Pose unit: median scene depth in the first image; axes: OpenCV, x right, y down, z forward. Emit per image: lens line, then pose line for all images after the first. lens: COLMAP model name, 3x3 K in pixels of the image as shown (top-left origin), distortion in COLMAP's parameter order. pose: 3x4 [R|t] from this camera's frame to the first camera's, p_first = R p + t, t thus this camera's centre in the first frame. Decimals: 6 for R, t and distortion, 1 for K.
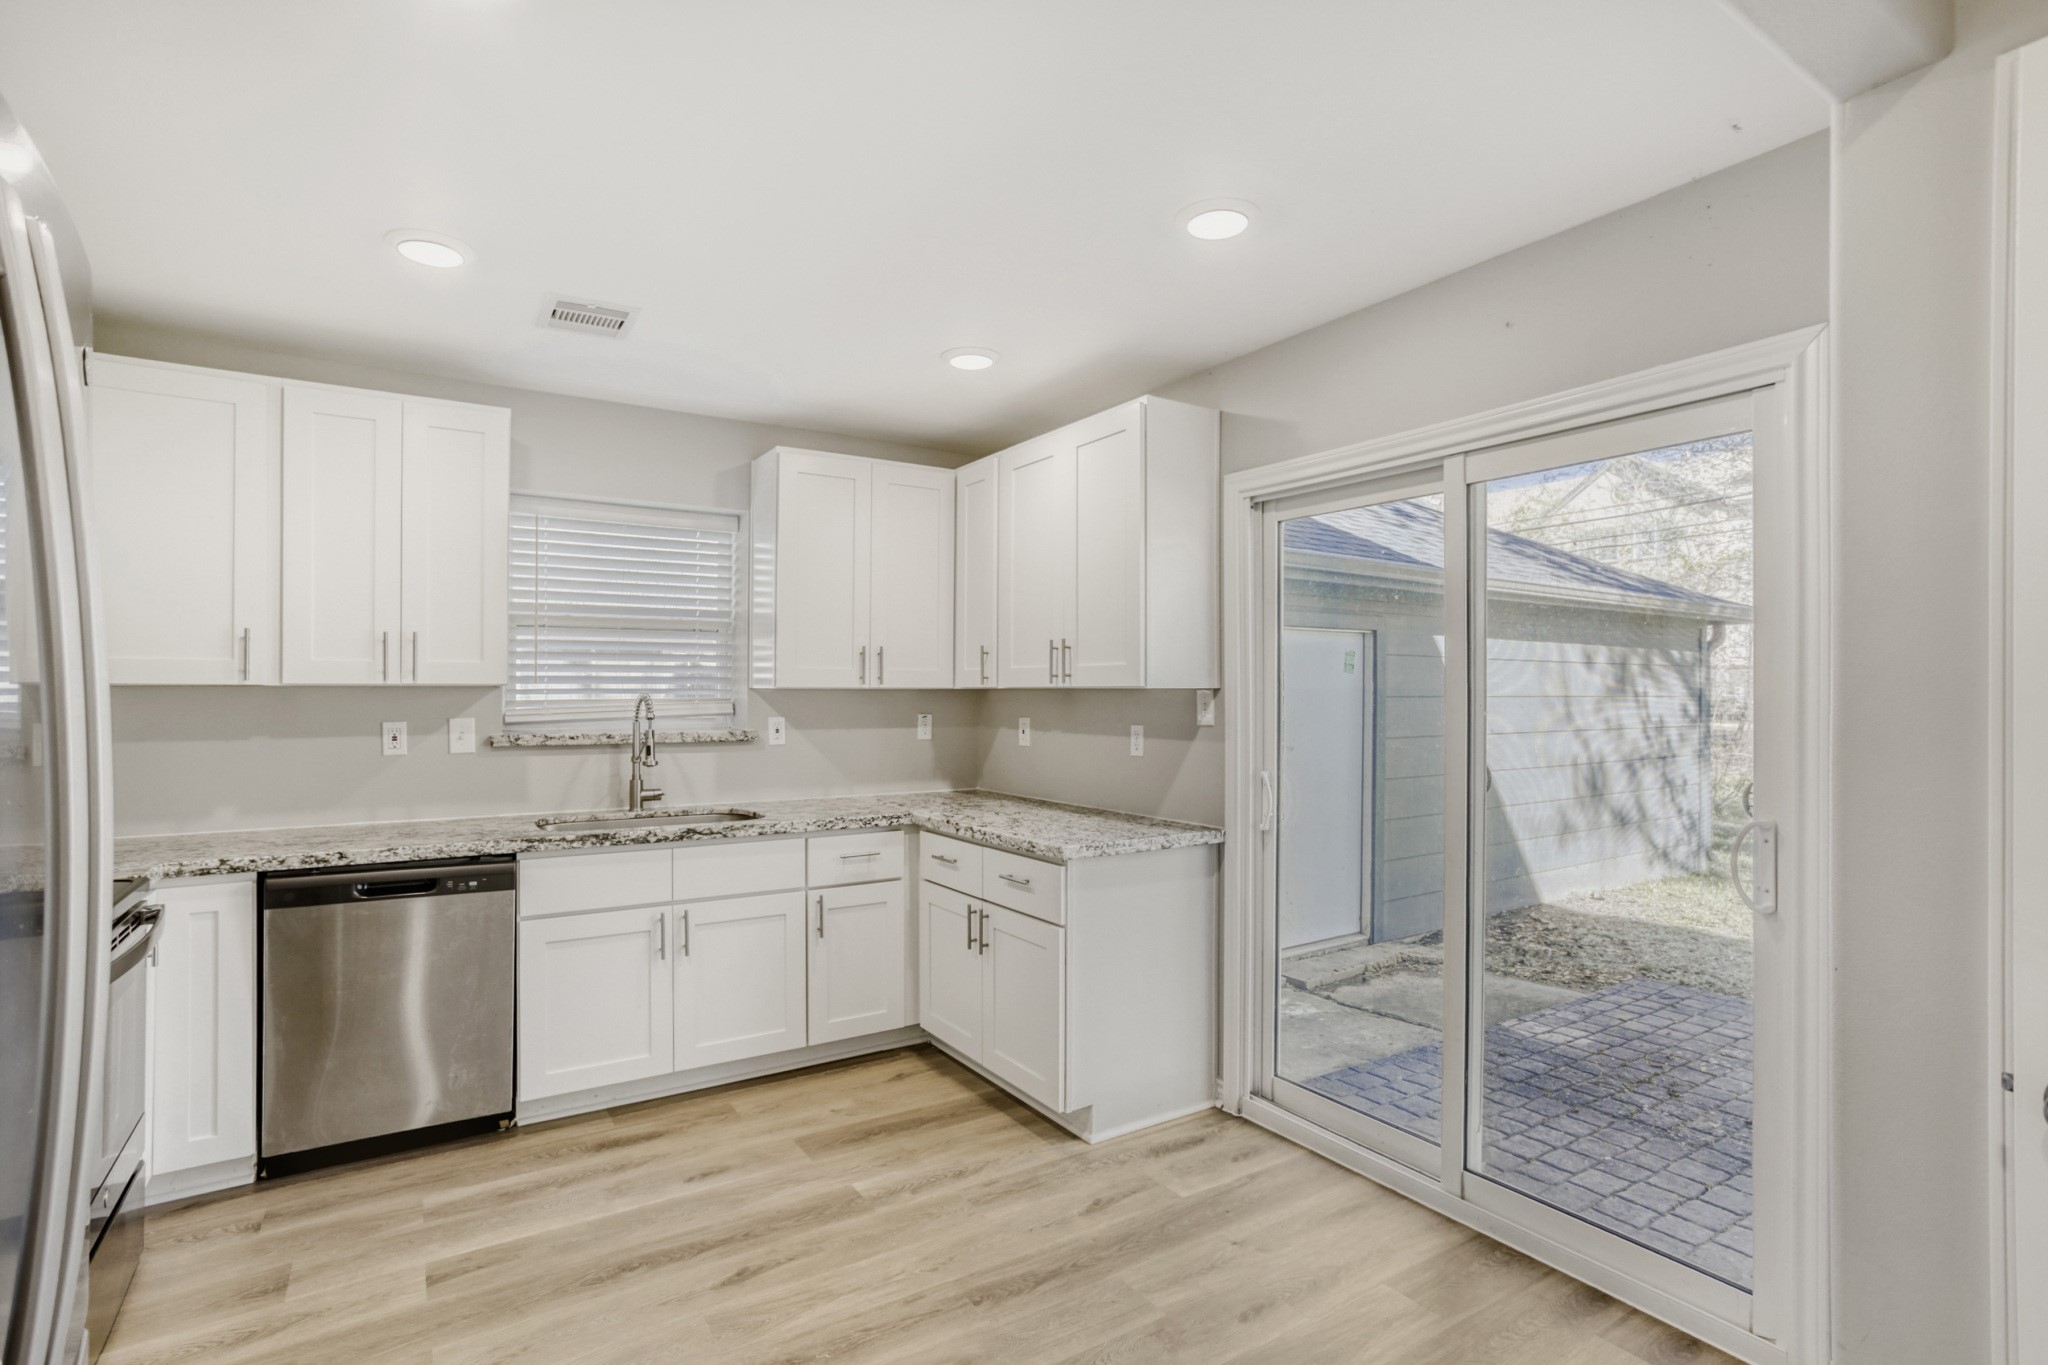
lens RADIAL K [[966.6, 0, 1013.4], [0, 966.6, 721.7], [0, 0, 1]] dist [-0.037332, 0.024034]
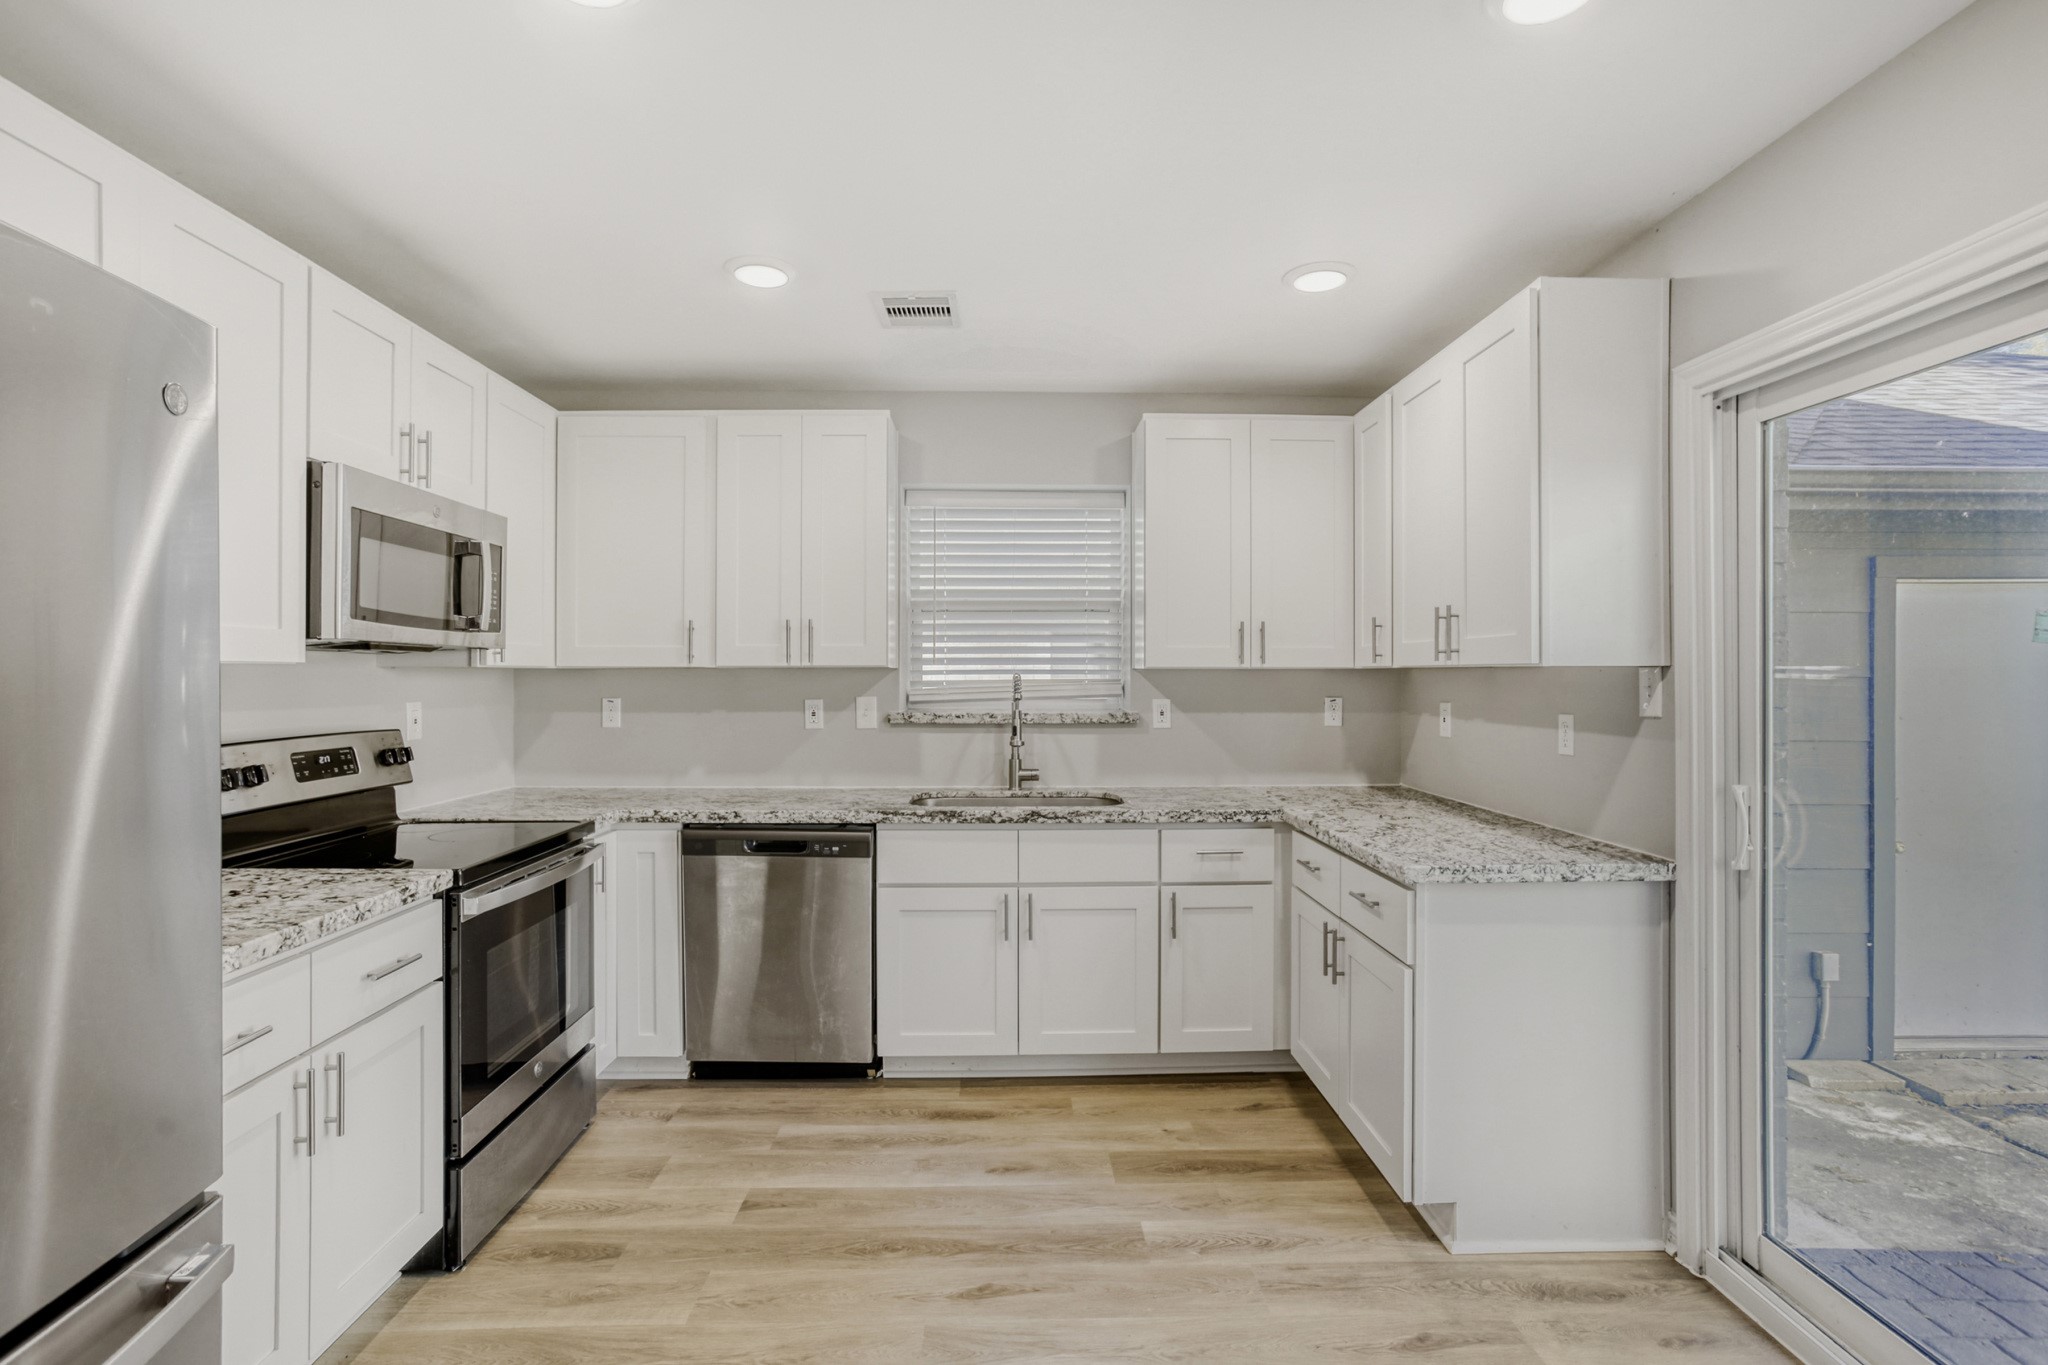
lens RADIAL K [[966.6, 0, 1012.1], [0, 966.6, 691.5], [0, 0, 1]] dist [-0.037332, 0.024034]
pose [[0.860924, 0.007551, -0.508678, 0.154034], [-0.014164, 0.999858, -0.009129, -0.002019], [0.508537, 0.015064, 0.860908, 0.140841]]
